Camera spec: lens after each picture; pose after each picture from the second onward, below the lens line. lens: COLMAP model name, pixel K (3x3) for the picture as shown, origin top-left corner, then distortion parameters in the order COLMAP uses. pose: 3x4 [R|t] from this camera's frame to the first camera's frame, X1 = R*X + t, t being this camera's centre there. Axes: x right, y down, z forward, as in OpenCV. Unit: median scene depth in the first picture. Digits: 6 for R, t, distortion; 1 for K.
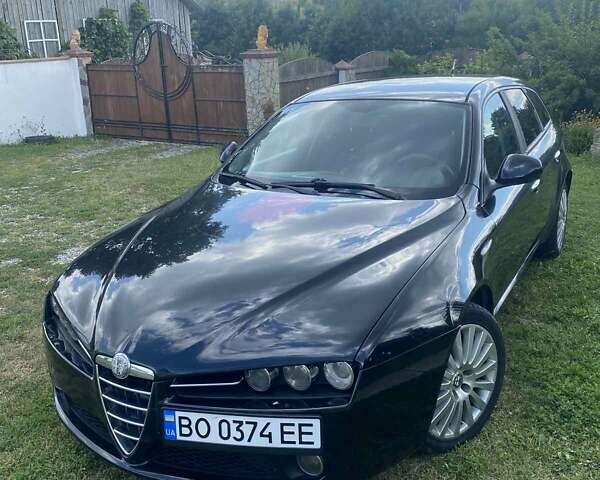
lens RADIAL K [[599.1, 0, 300.0], [0, 599.1, 240.0], [0, 0, 1]] dist [0.083268, -0.172315]
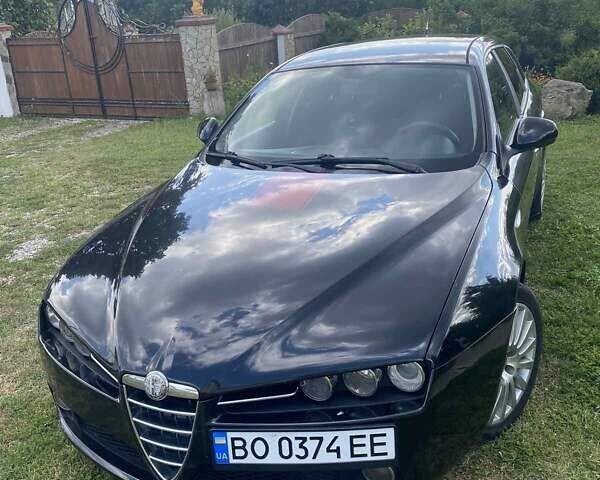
lens RADIAL K [[608.6, 0, 303.5], [0, 608.6, 239.4], [0, 0, 1]] dist [0.069818, -0.160838]
pose [[0.993562, -0.066738, 0.091544, -0.079081], [0.062369, 0.996811, 0.049787, -0.017253], [-0.094575, -0.043756, 0.994556, 0.056237]]
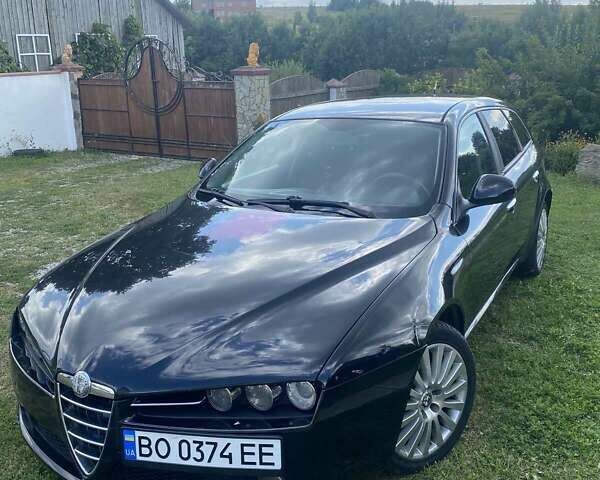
lens RADIAL K [[599.1, 0, 300.0], [0, 599.1, 240.0], [0, 0, 1]] dist [0.083268, -0.172315]
pose [[0.999831, 0.009914, 0.015501, 0.022139], [-0.009499, 0.999602, -0.026572, -0.002181], [-0.015758, 0.026420, 0.999527, 0.000146]]
